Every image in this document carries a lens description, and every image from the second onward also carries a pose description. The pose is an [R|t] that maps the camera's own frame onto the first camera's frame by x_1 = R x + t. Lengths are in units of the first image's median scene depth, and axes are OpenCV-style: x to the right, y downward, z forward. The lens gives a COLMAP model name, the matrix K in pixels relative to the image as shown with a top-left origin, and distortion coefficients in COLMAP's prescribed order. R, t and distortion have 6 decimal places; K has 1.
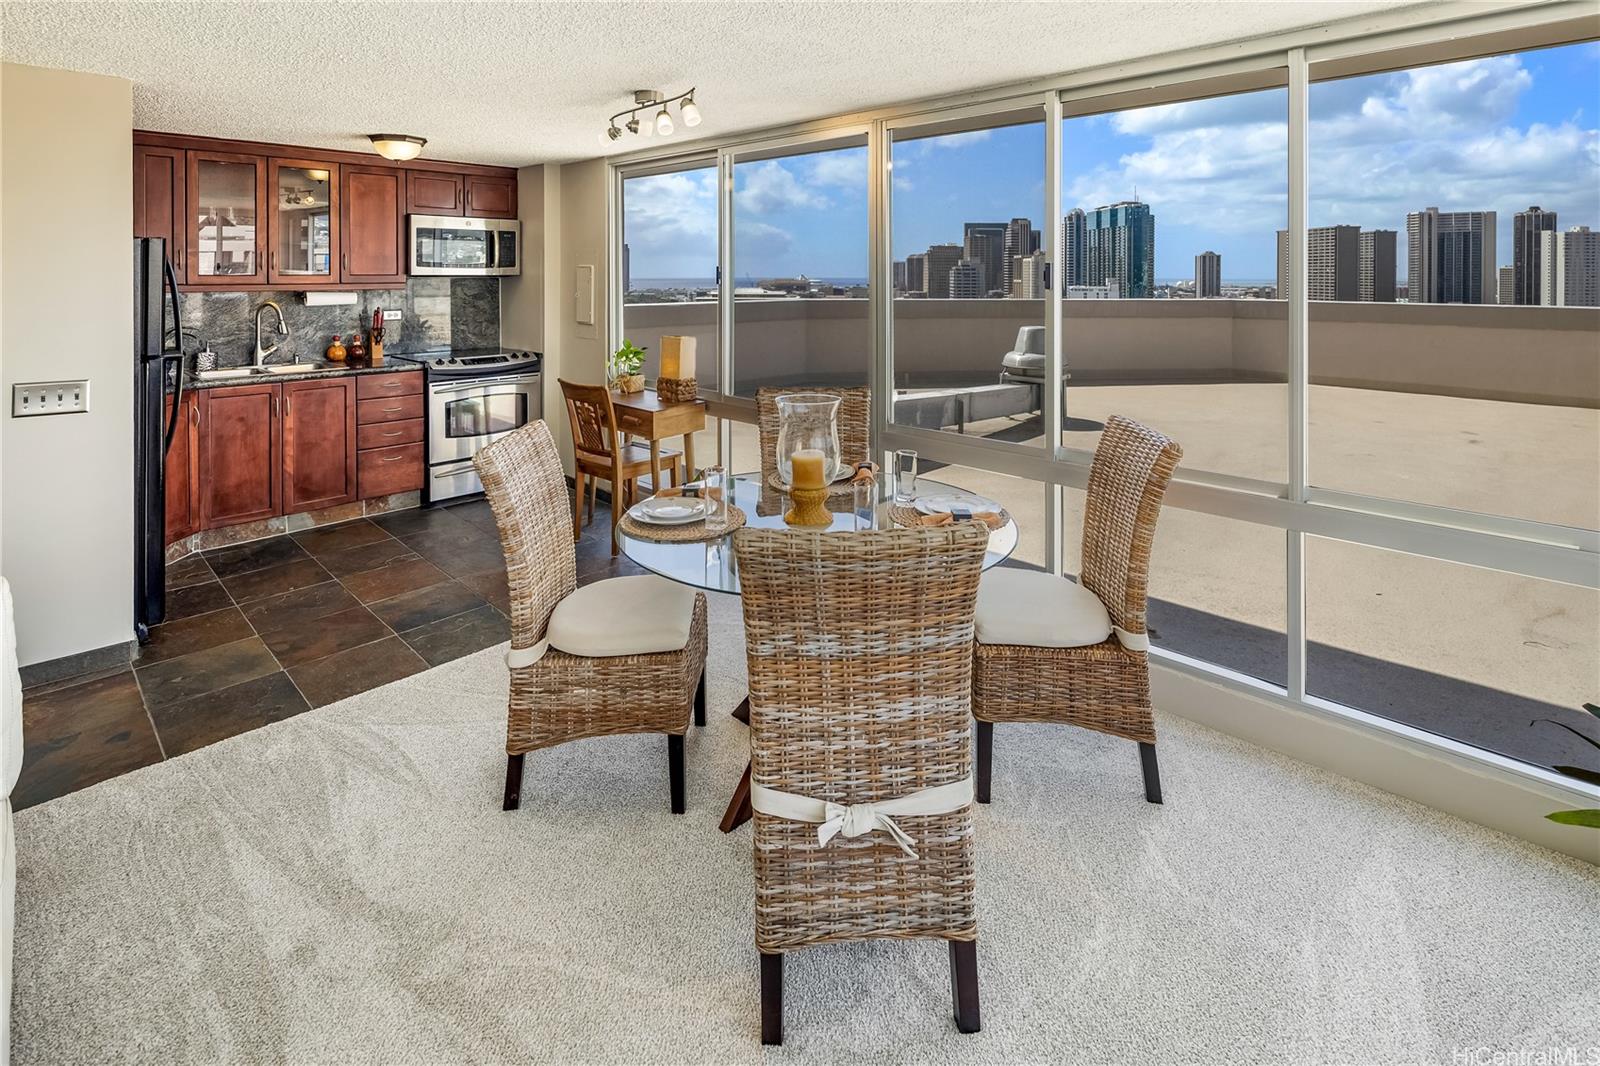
lens RADIAL K [[784.0, 0, 799.7], [0, 784.0, 275.2], [0, 0, 1]] dist [0.002700, -0.000407]
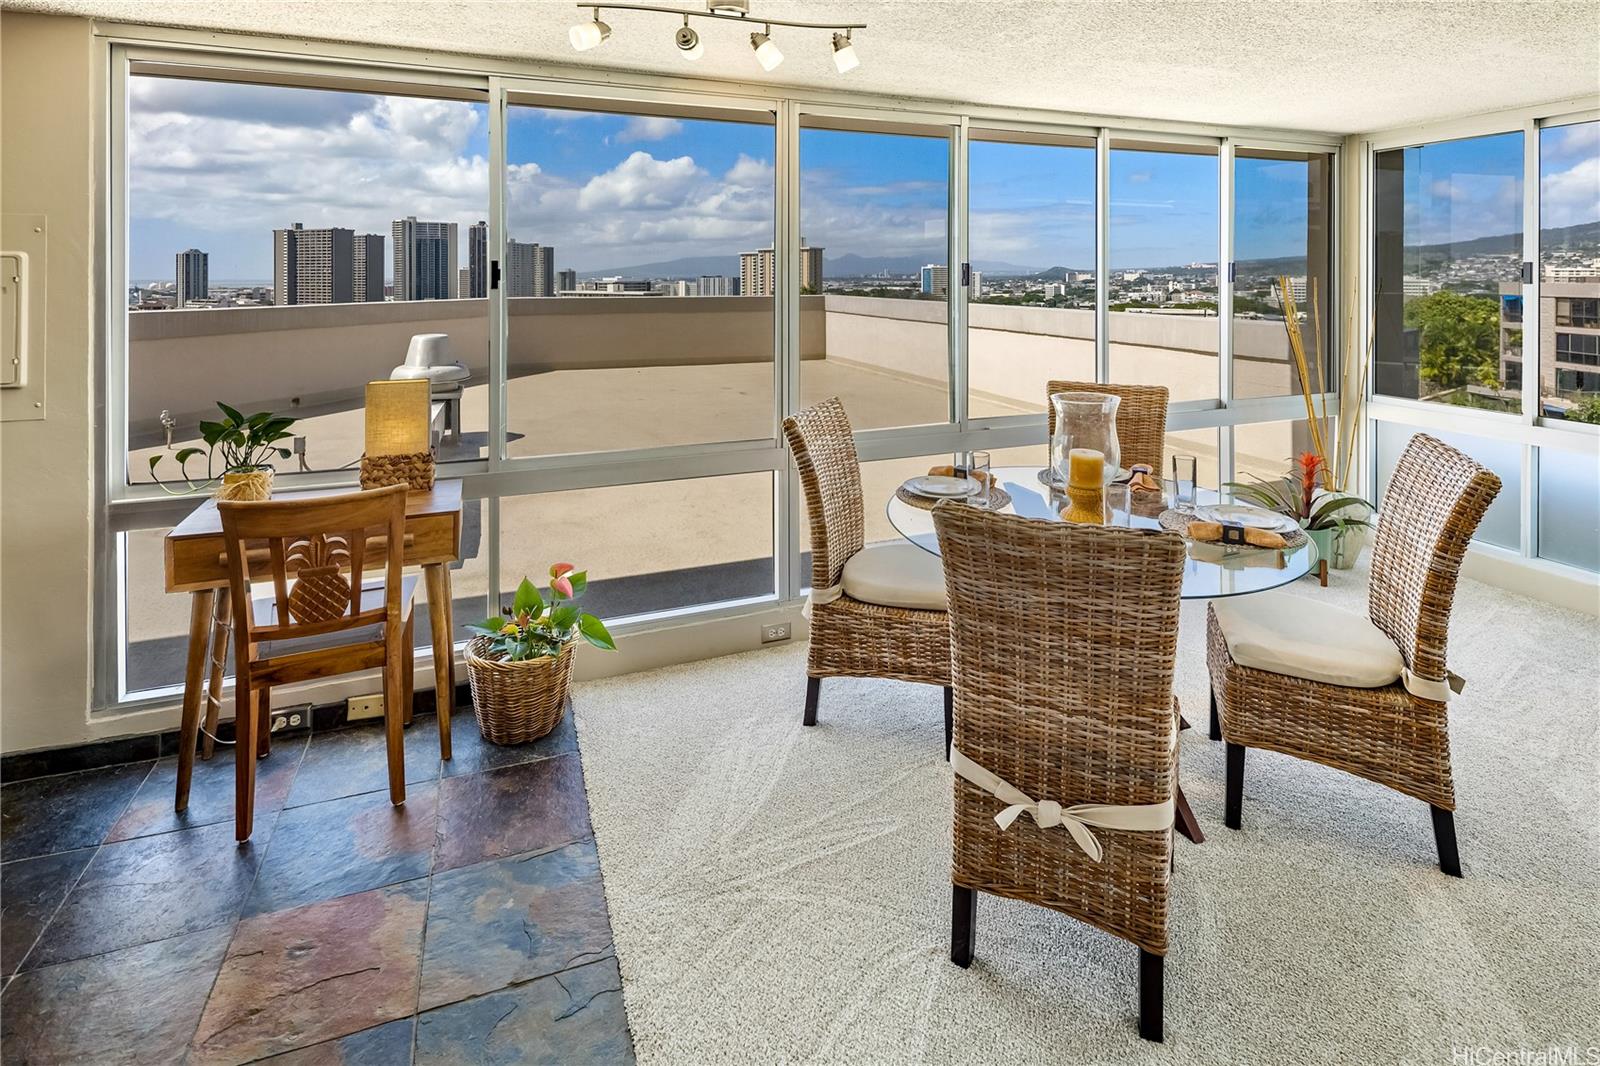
lens RADIAL K [[779.4, 0, 796.8], [0, 779.4, 286.8], [0, 0, 1]] dist [0.002319, -0.001416]
pose [[0.415370, -0.014122, 0.909543, -0.565961], [0.001091, 0.999887, 0.015026, 0.001254], [-0.909652, -0.005249, 0.415339, 0.503062]]
